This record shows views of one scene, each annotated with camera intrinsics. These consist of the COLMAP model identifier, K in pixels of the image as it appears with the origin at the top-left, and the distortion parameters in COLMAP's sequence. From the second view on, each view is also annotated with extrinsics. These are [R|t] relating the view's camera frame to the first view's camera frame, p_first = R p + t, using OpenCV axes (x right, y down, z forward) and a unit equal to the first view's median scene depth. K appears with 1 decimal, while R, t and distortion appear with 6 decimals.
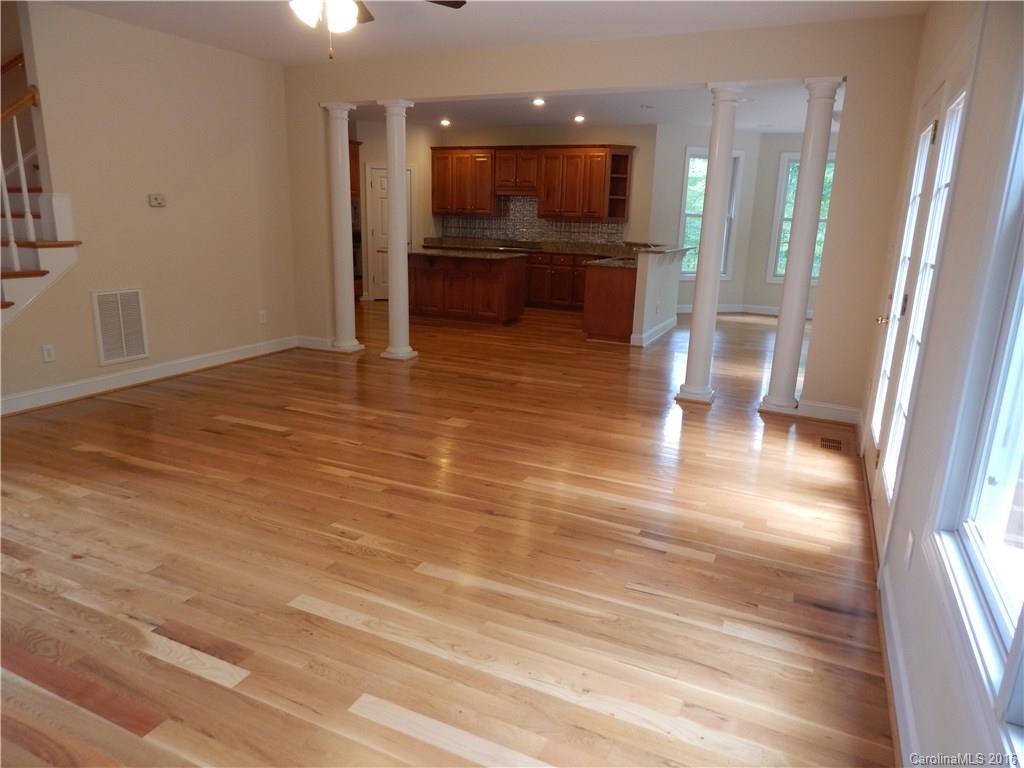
lens RADIAL K [[675.0, 0, 530.2], [0, 675.0, 365.4], [0, 0, 1]] dist [-0.007957, -0.001475]
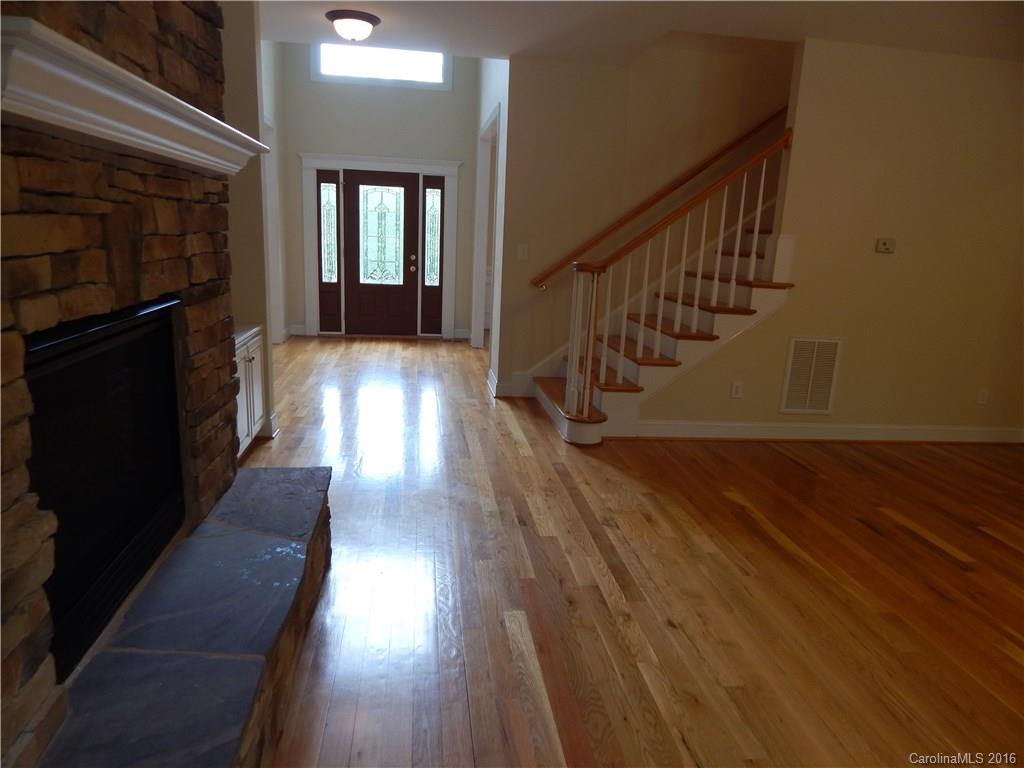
lens RADIAL K [[675.0, 0, 516.9], [0, 675.0, 374.8], [0, 0, 1]] dist [-0.007957, -0.001475]
pose [[0.531234, 0.182432, -0.827351, -0.059369], [-0.230567, 0.970814, 0.066021, -0.033018], [0.815248, 0.155687, 0.557792, 0.169649]]
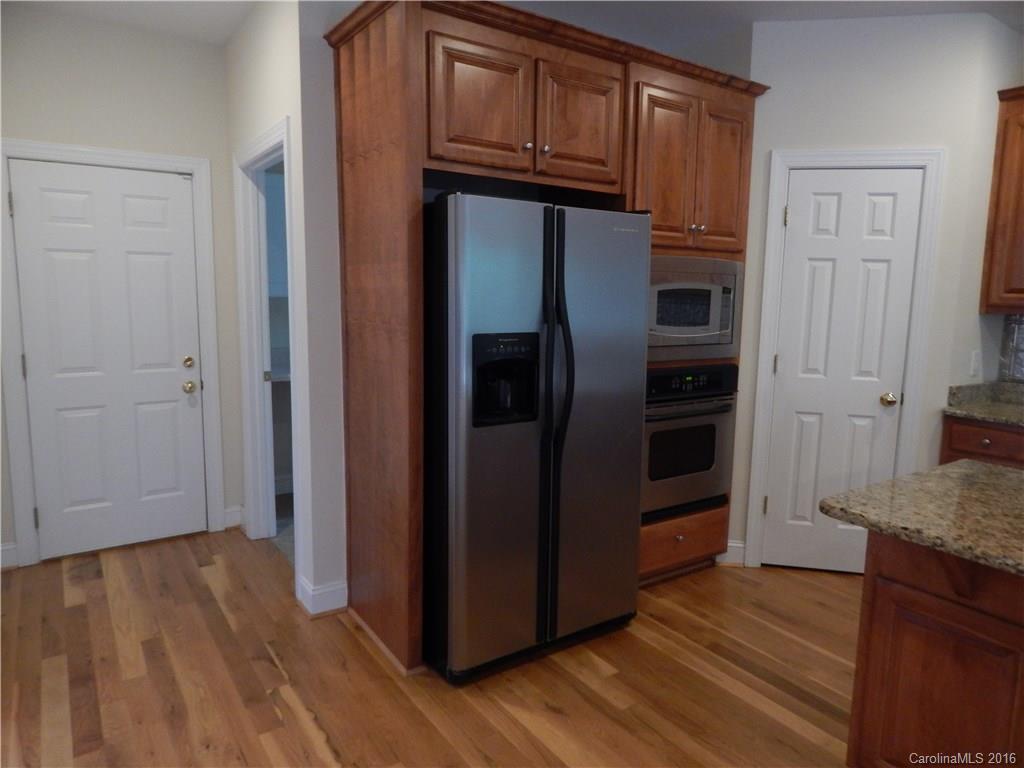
lens RADIAL K [[675.0, 0, 504.7], [0, 675.0, 382.0], [0, 0, 1]] dist [-0.007957, -0.001475]
pose [[0.847968, 0.059240, -0.526727, -0.414222], [-0.115754, 0.990446, -0.074956, -0.358439], [0.517254, 0.124531, 0.846723, 1.581931]]
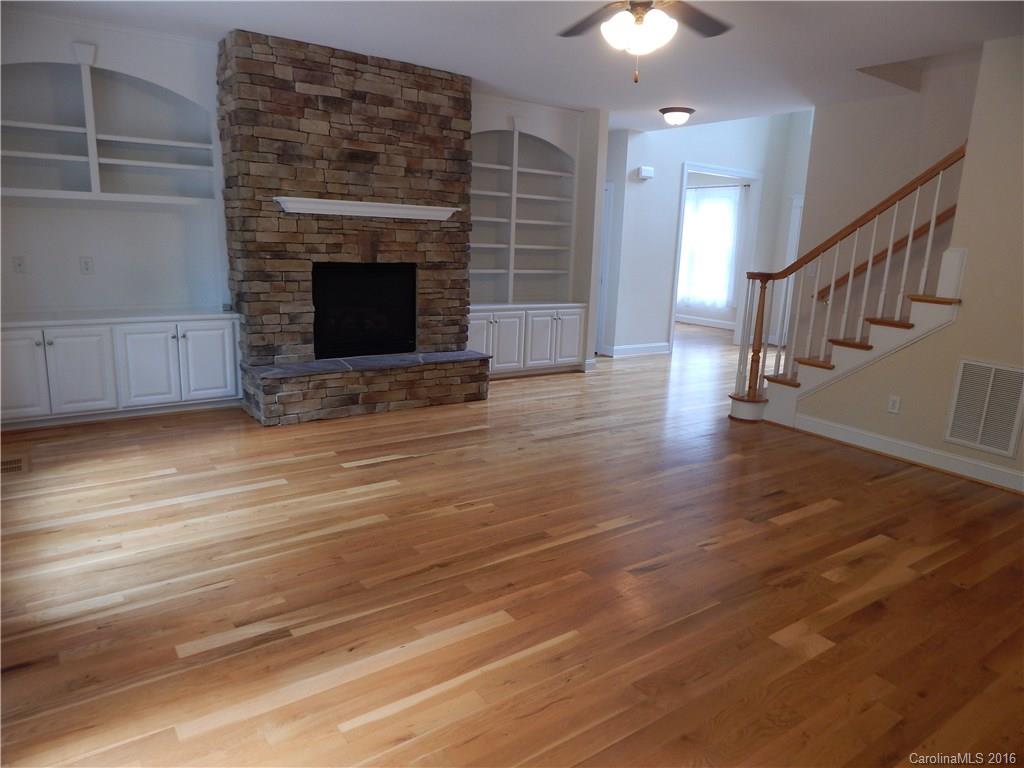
lens RADIAL K [[675.0, 0, 504.4], [0, 675.0, 389.2], [0, 0, 1]] dist [-0.007957, -0.001475]
pose [[-0.504787, 0.142462, -0.851407, 0.461657], [-0.247017, 0.921209, 0.300594, -0.211948], [0.827147, 0.362048, -0.429824, 1.009176]]
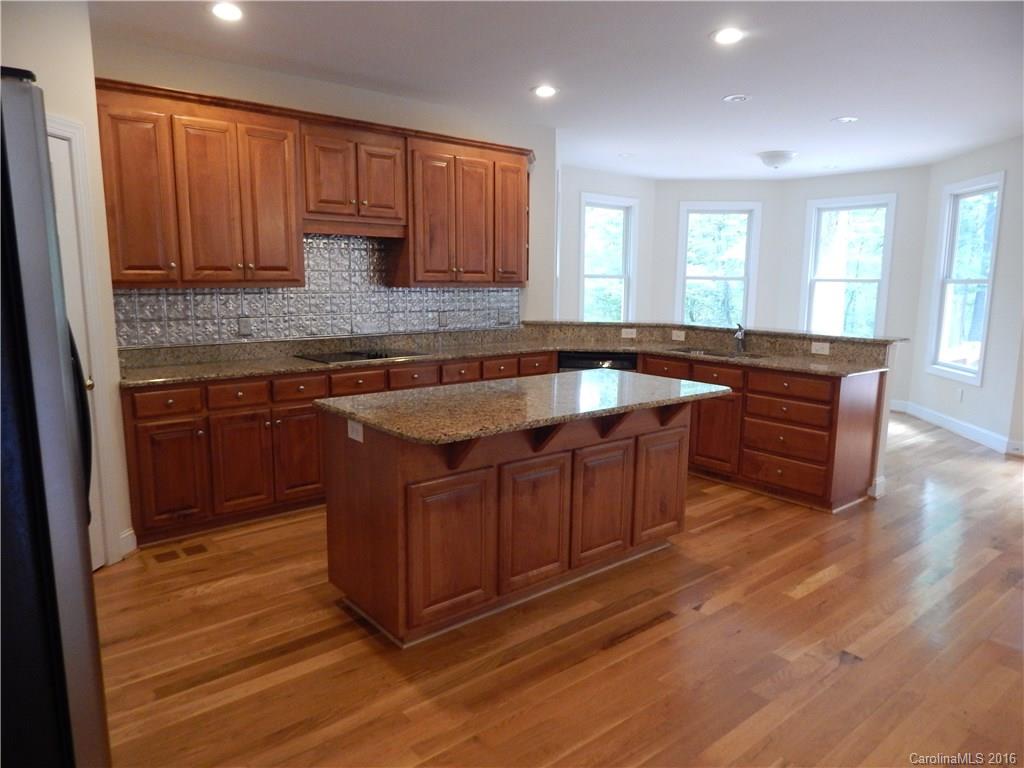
lens RADIAL K [[675.0, 0, 507.8], [0, 675.0, 374.9], [0, 0, 1]] dist [-0.007957, -0.001475]
pose [[0.449712, -0.150939, 0.880328, -0.877955], [0.196185, 0.978240, 0.067506, -0.414700], [-0.871361, 0.142348, 0.469538, 1.714186]]
